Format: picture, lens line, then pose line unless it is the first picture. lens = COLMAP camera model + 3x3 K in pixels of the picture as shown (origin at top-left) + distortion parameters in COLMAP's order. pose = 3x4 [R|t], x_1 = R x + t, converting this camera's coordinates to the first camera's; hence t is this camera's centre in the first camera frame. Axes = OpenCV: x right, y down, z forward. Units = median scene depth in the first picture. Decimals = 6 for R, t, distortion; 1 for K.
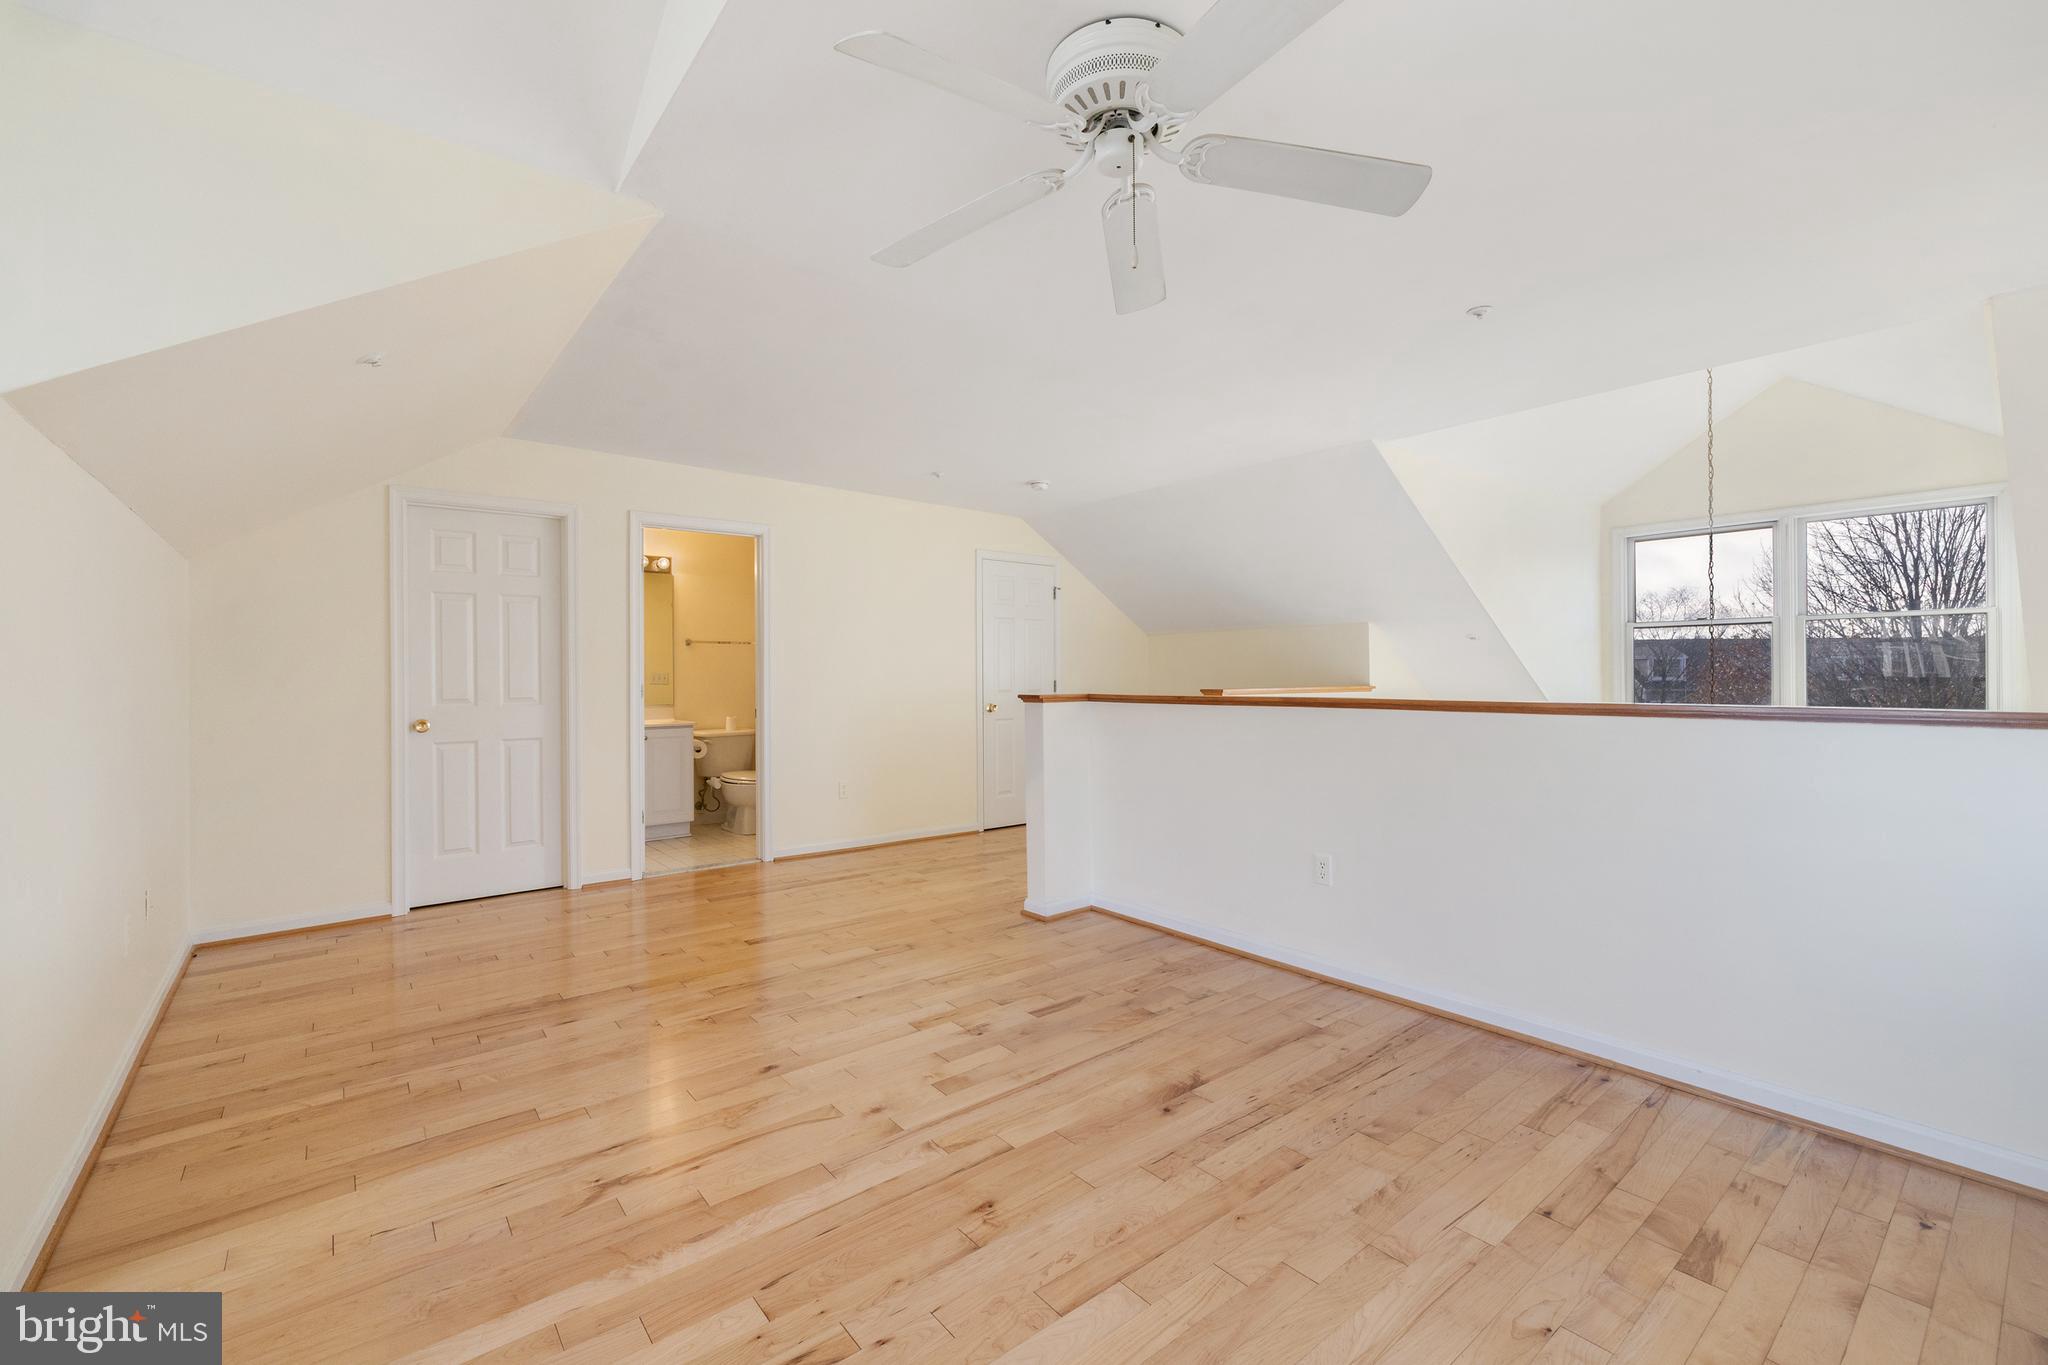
lens RADIAL K [[860.5, 0, 1021.0], [0, 860.5, 681.9], [0, 0, 1]] dist [0.001929, 0.000048]
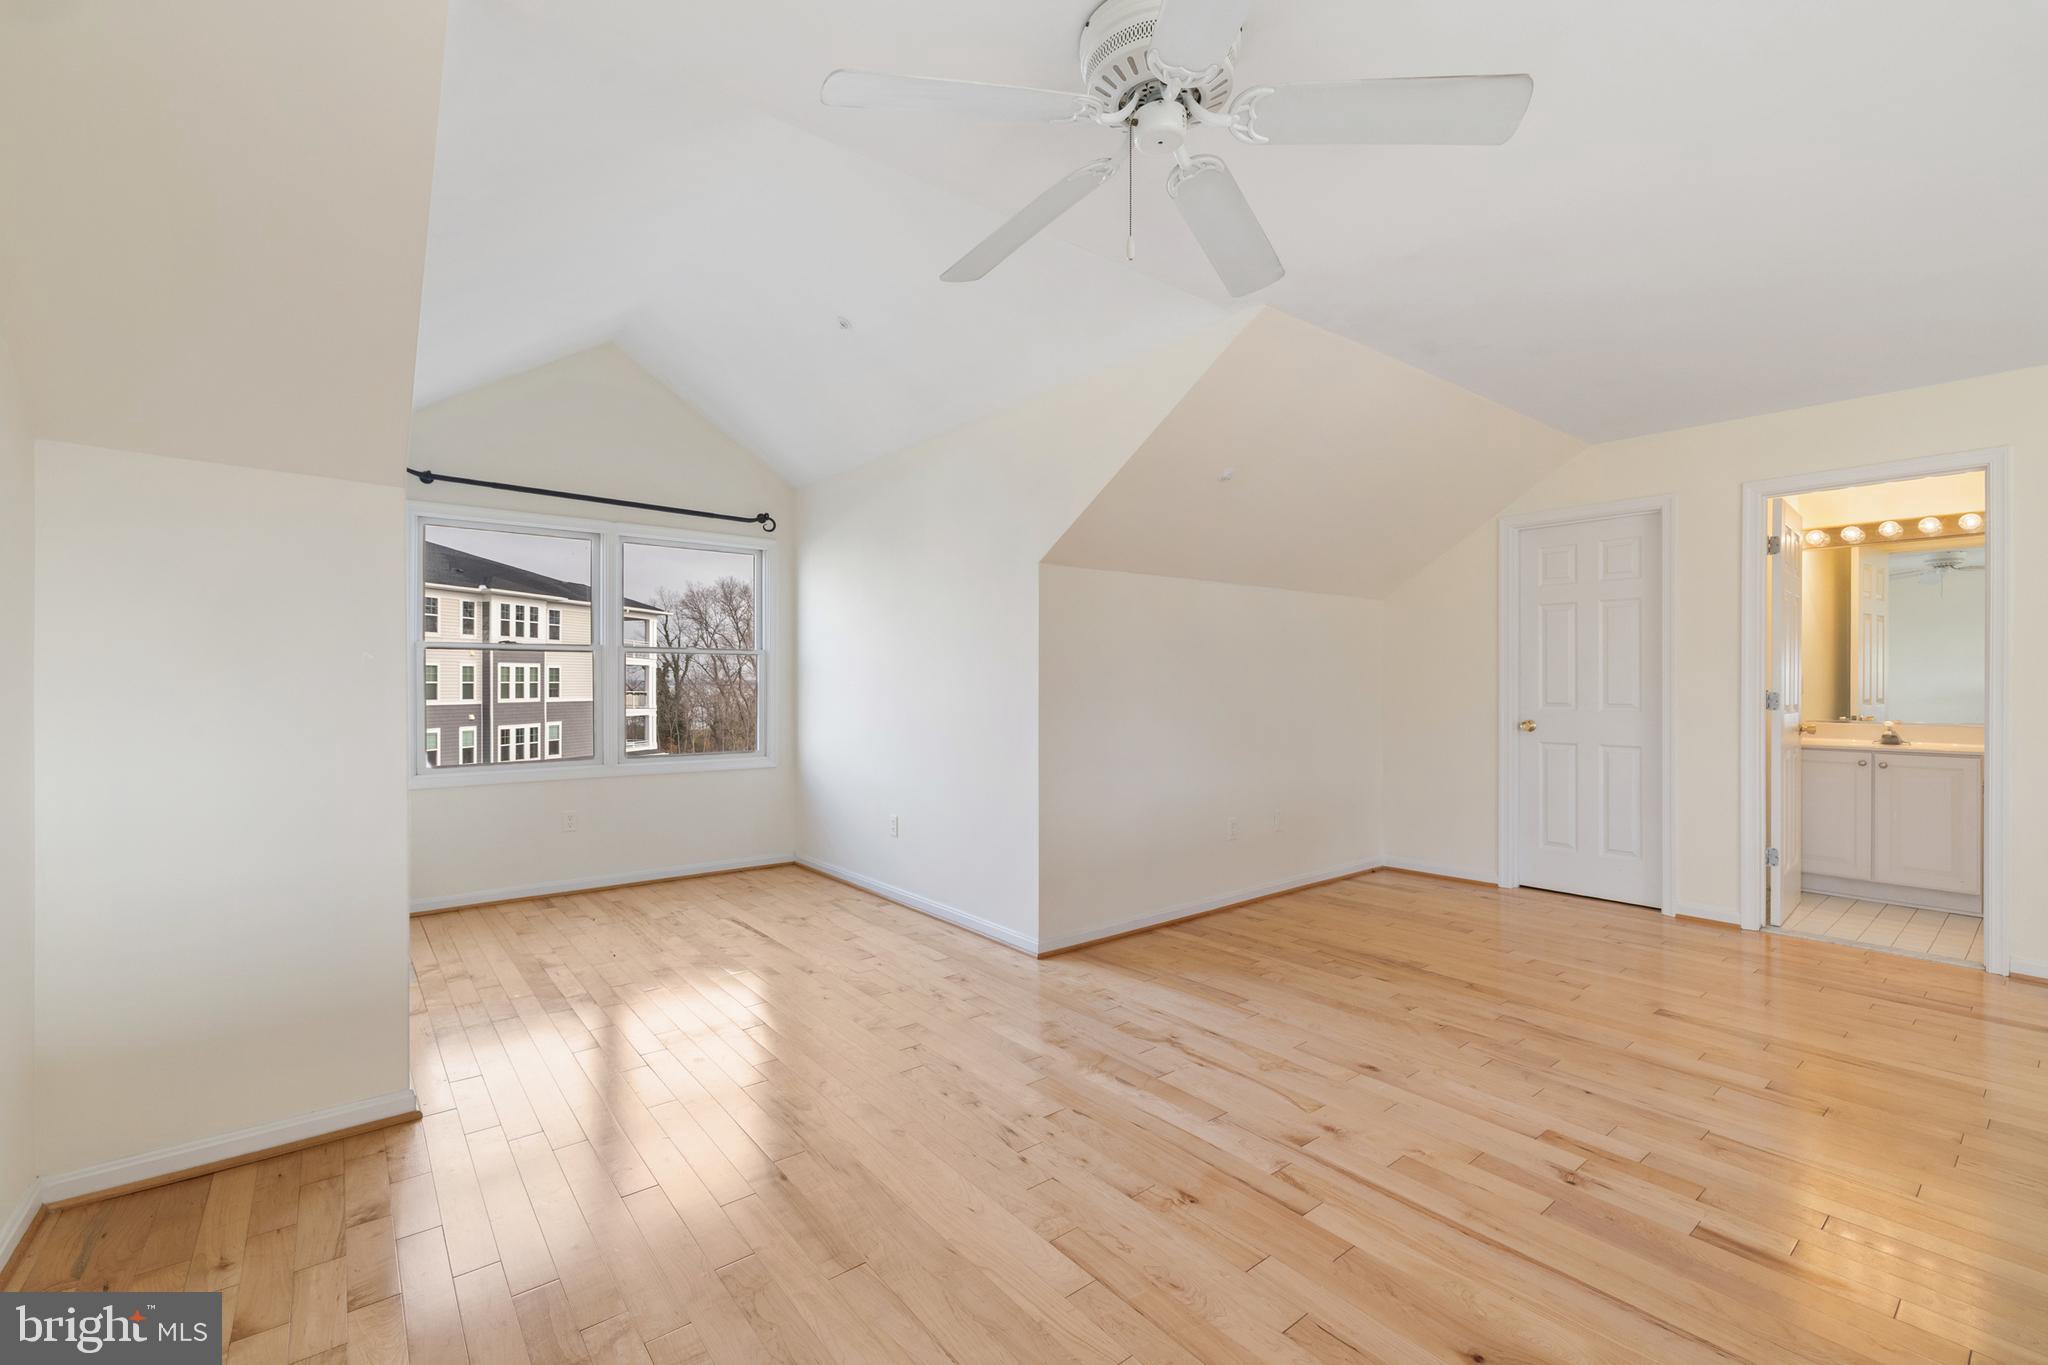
lens RADIAL K [[871.4, 0, 1030.4], [0, 871.4, 683.4], [0, 0, 1]] dist [-0.000395, -0.000064]
pose [[0.003362, 0.008915, -0.999955, 0.698289], [-0.008993, 0.999920, 0.008885, -0.012245], [0.999954, 0.008963, 0.003442, 0.558049]]
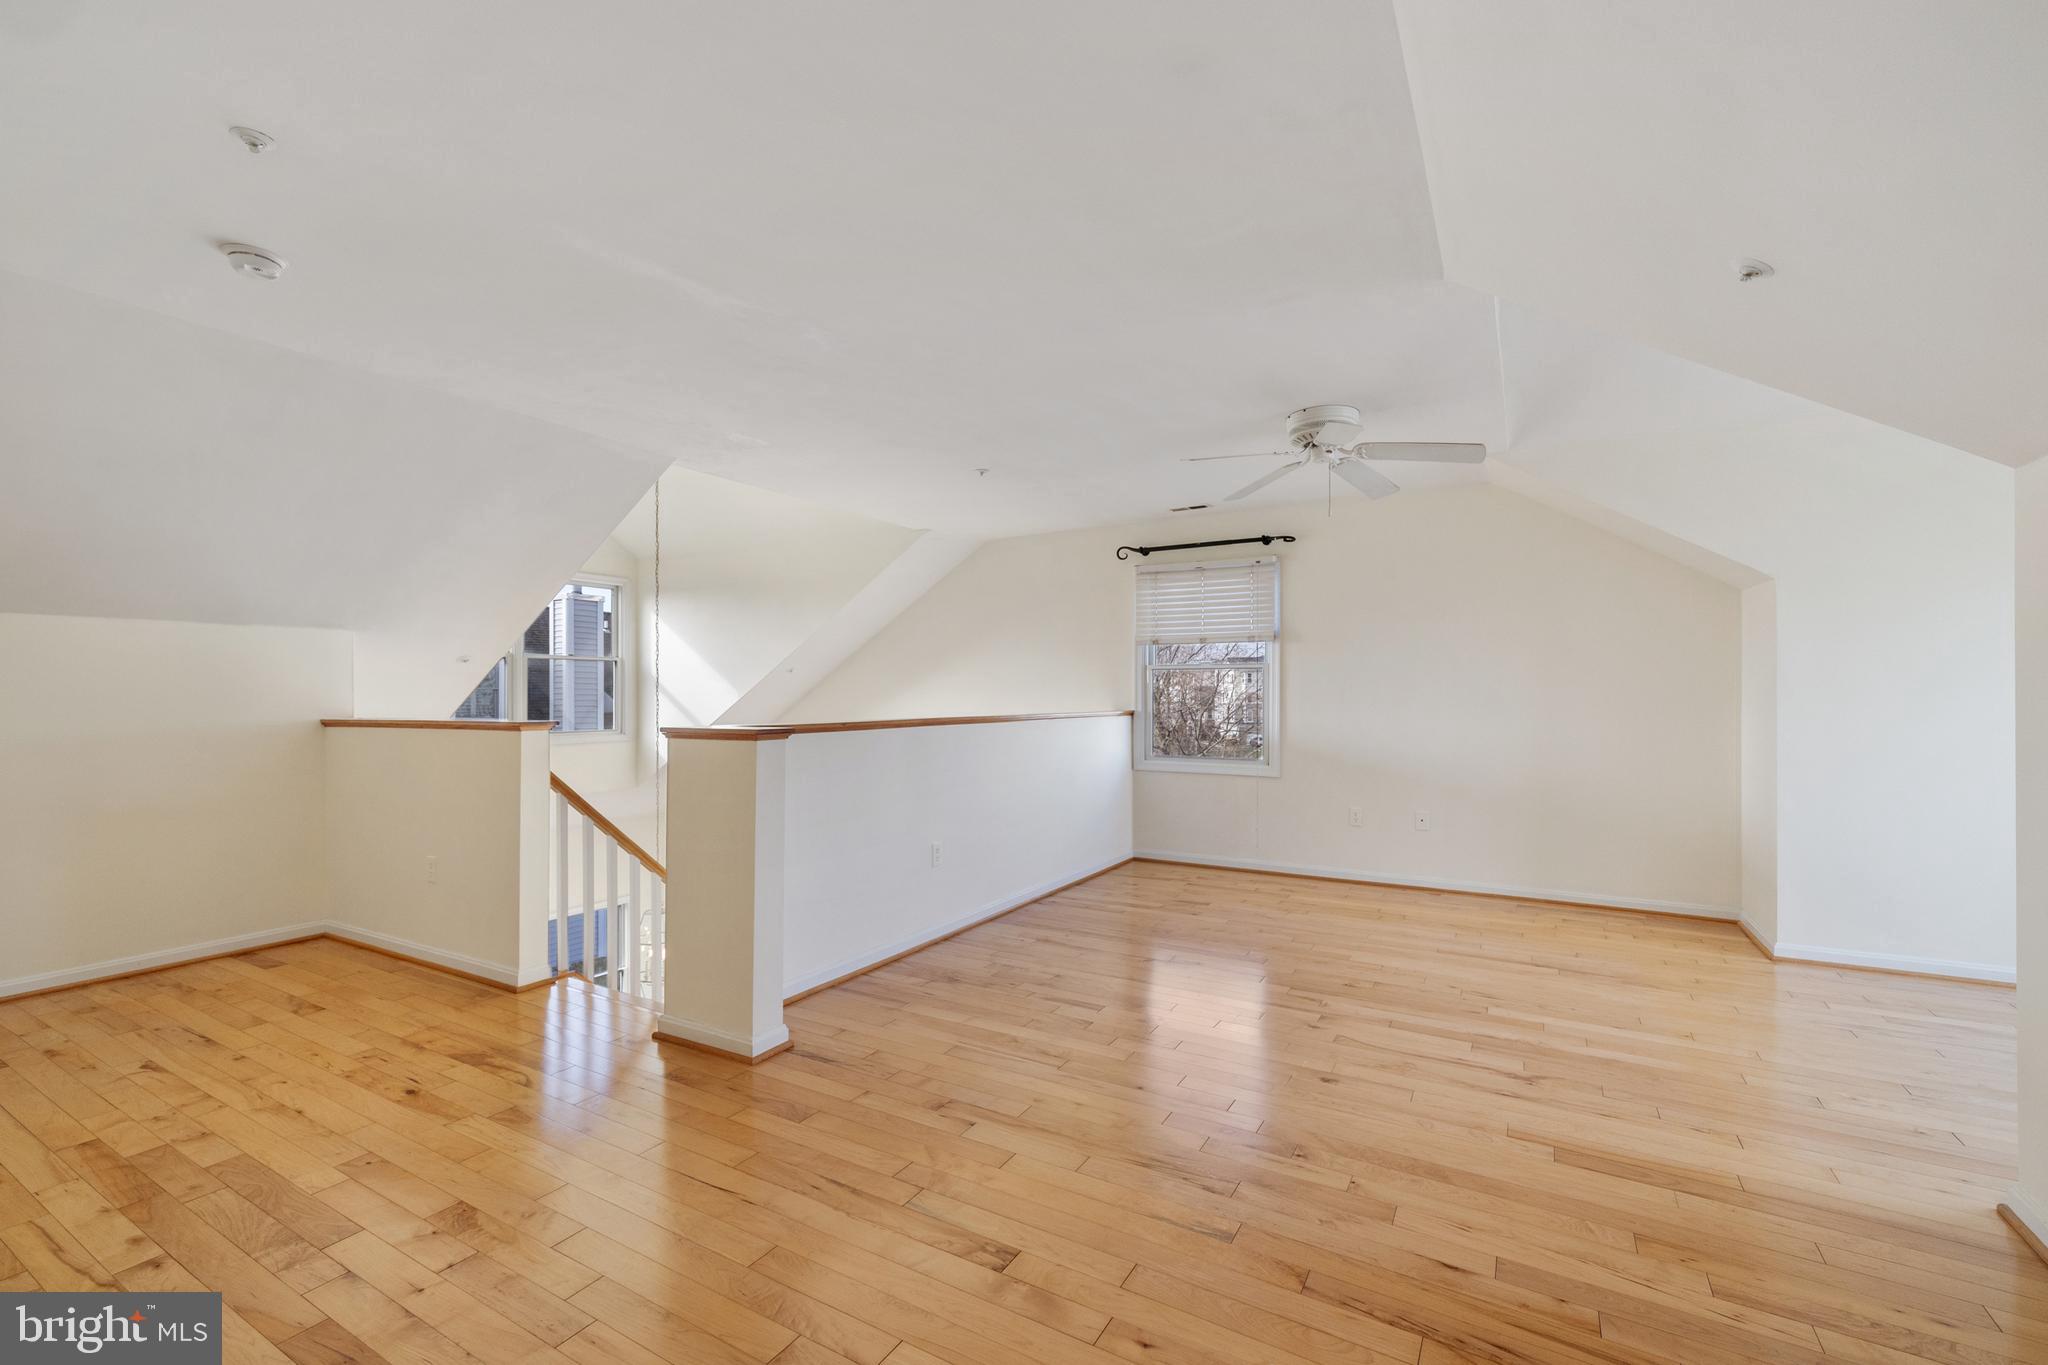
lens RADIAL K [[860.5, 0, 1021.0], [0, 860.5, 681.9], [0, 0, 1]] dist [0.001929, 0.000048]
pose [[-0.356079, 0.019630, 0.934250, -1.074466], [0.012930, 0.999787, -0.016079, -0.015562], [-0.934366, 0.006354, -0.356257, 1.618145]]
